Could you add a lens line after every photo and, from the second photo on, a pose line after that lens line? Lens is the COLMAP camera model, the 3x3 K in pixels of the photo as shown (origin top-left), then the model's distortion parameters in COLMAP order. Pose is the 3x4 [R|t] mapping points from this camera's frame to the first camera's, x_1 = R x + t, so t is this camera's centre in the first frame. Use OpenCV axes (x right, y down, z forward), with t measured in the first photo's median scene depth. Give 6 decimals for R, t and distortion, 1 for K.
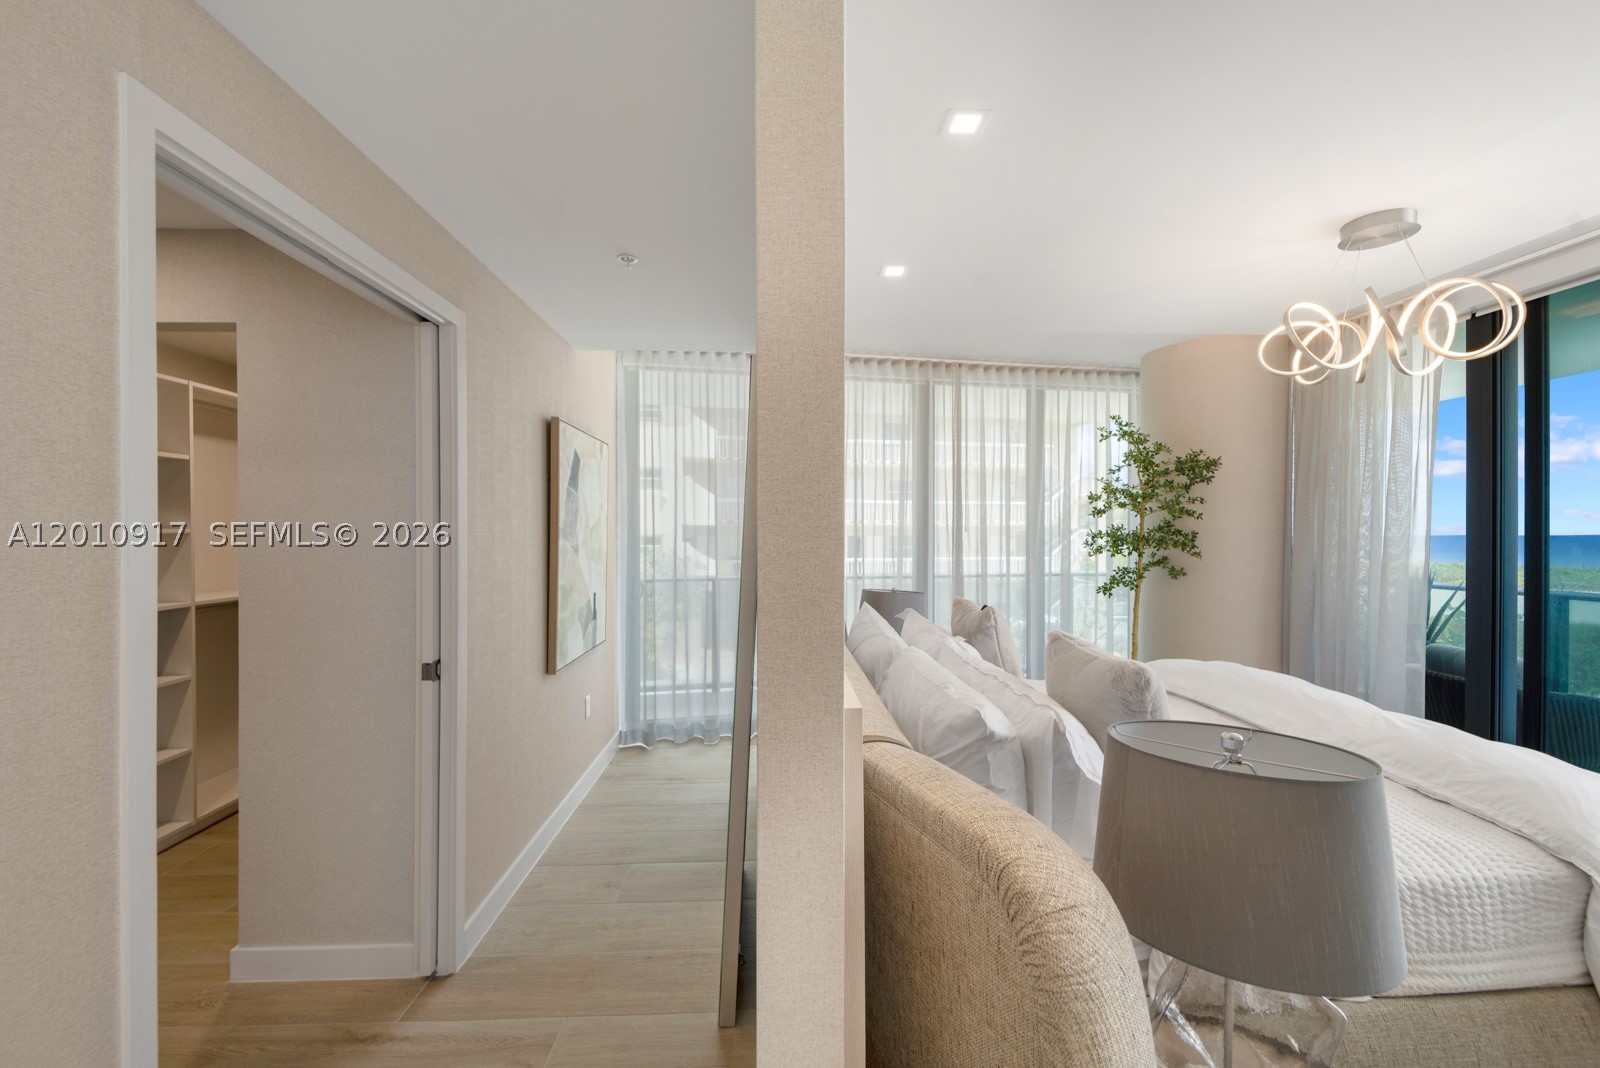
lens RADIAL K [[654.2, 0, 801.9], [0, 654.2, 536.5], [0, 0, 1]] dist [0.016407, -0.009542]
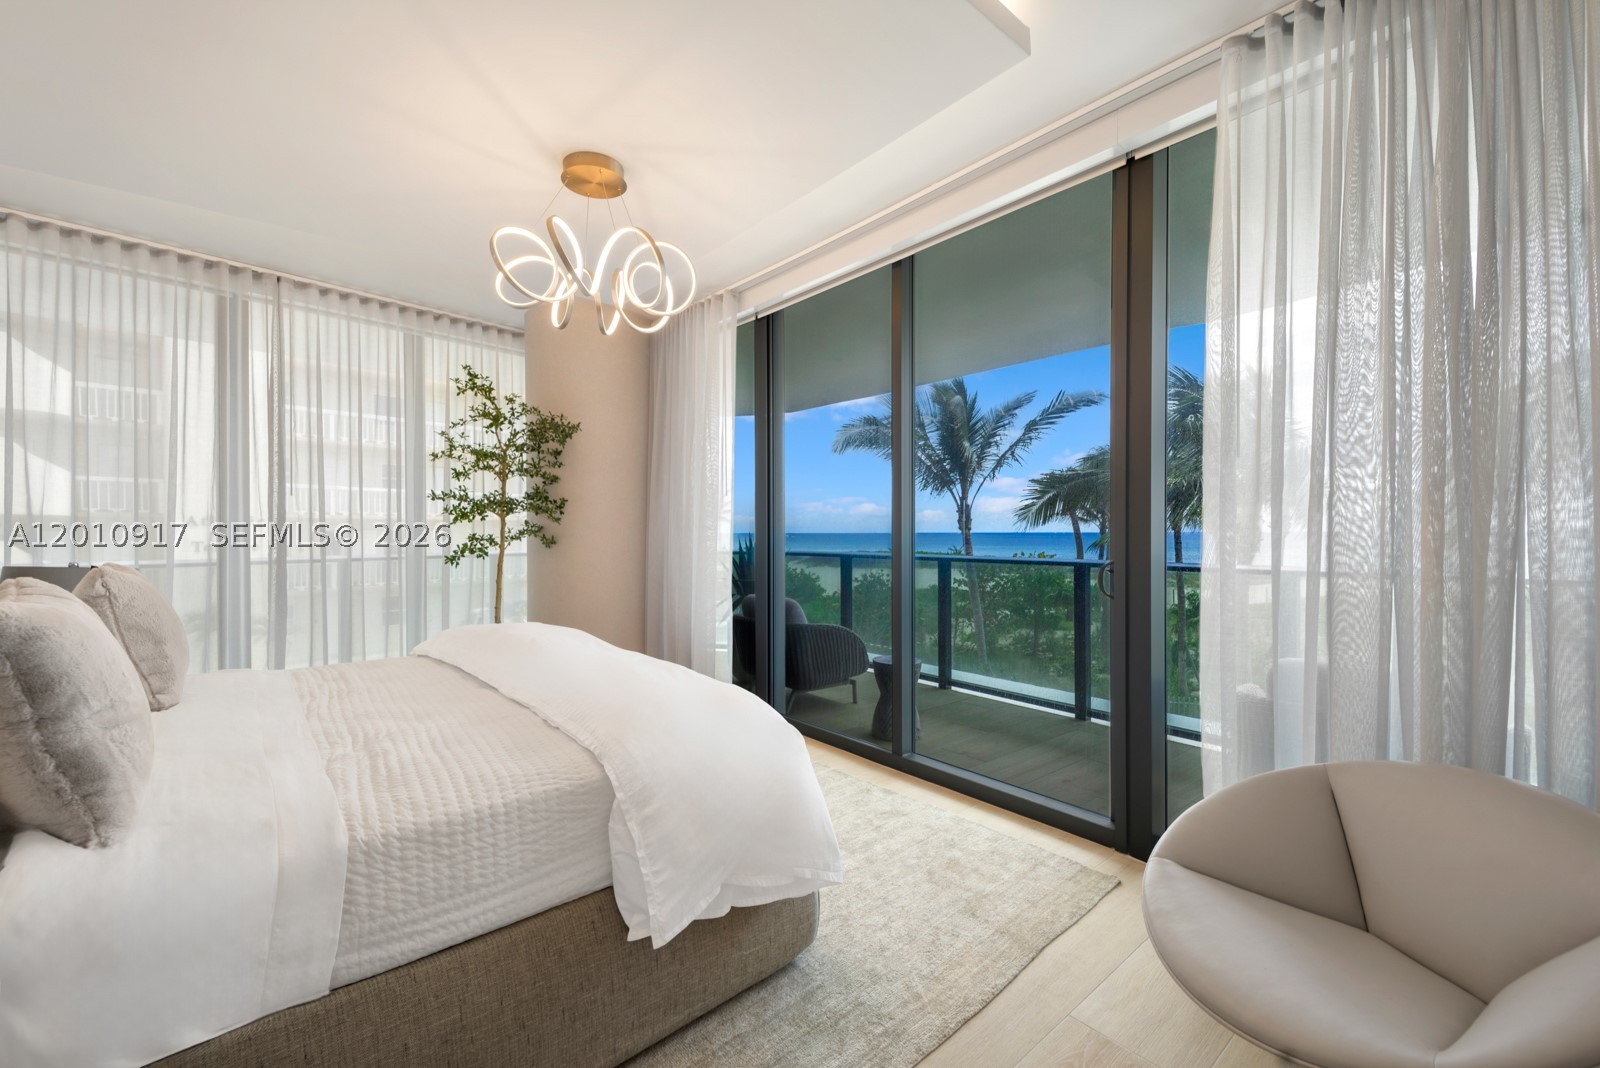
lens RADIAL K [[654.2, 0, 809.1], [0, 654.2, 537.5], [0, 0, 1]] dist [0.016407, -0.009542]
pose [[0.782623, -0.006618, 0.622461, 0.807478], [0.005399, 0.999978, 0.003844, 0.144530], [-0.622472, 0.000352, 0.782642, 0.007096]]
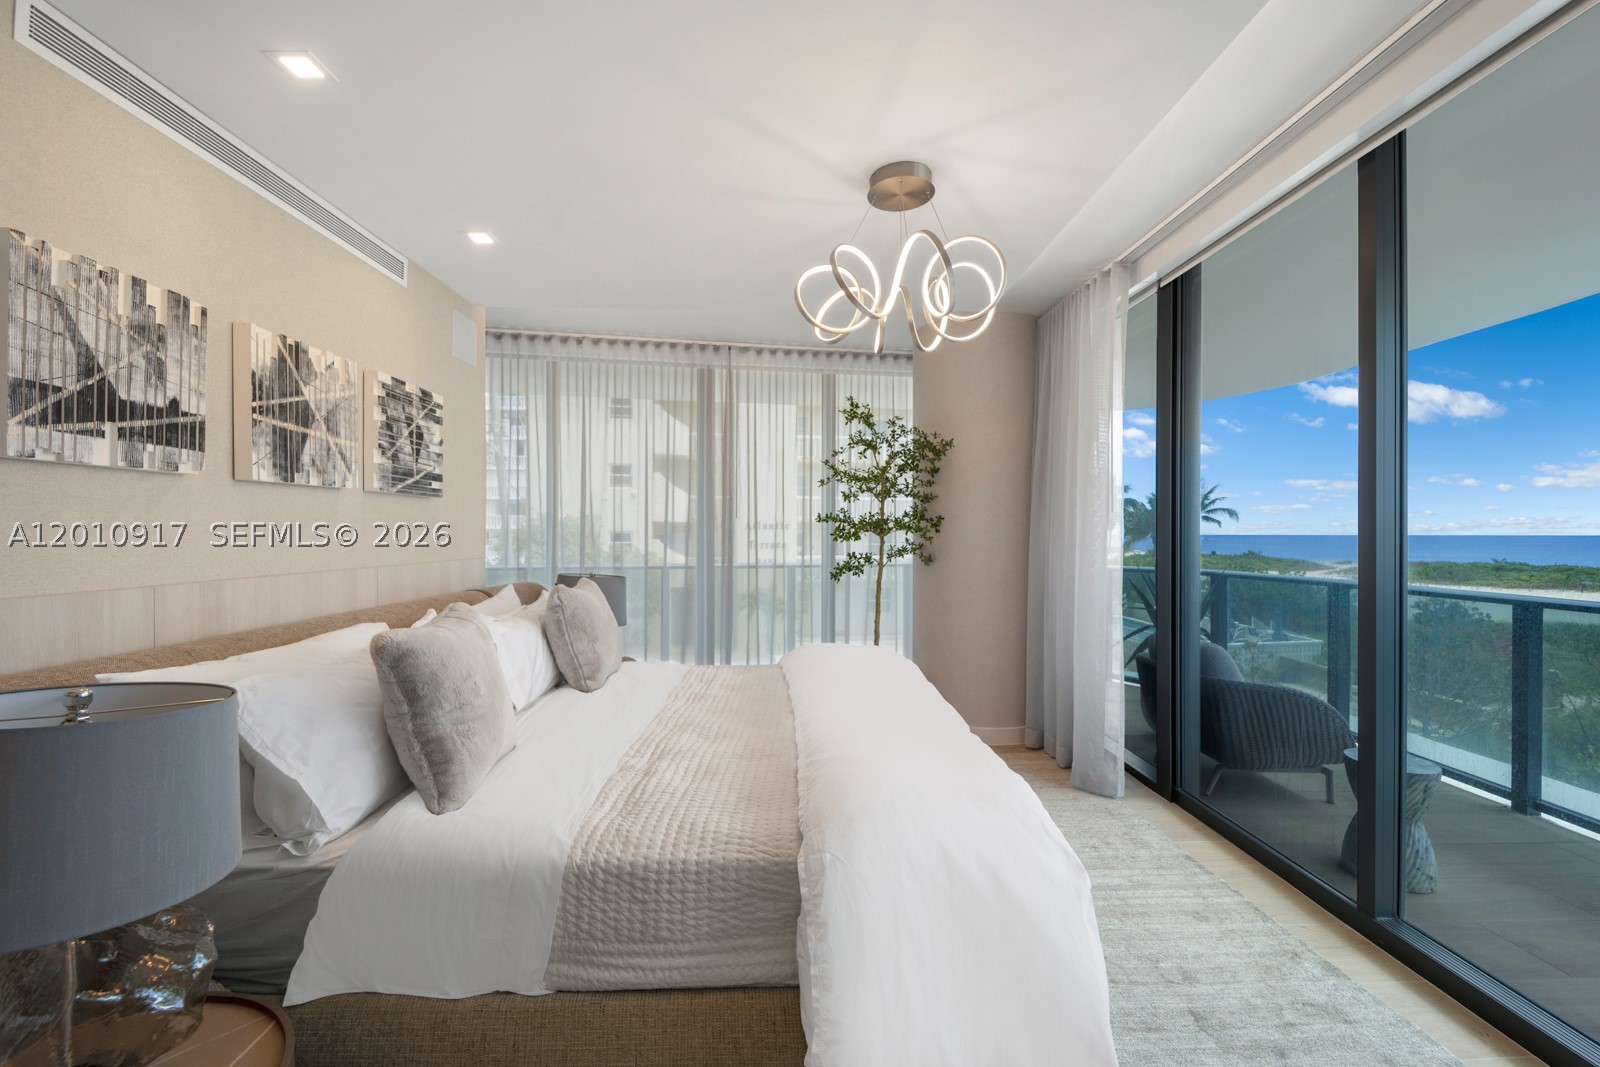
lens RADIAL K [[654.2, 0, 800.7], [0, 654.2, 530.5], [0, 0, 1]] dist [0.016407, -0.009542]
pose [[0.999807, 0.002690, -0.019486, 1.210589], [-0.002862, 0.999957, -0.008779, 0.065749], [0.019462, 0.008833, 0.999772, 0.084293]]
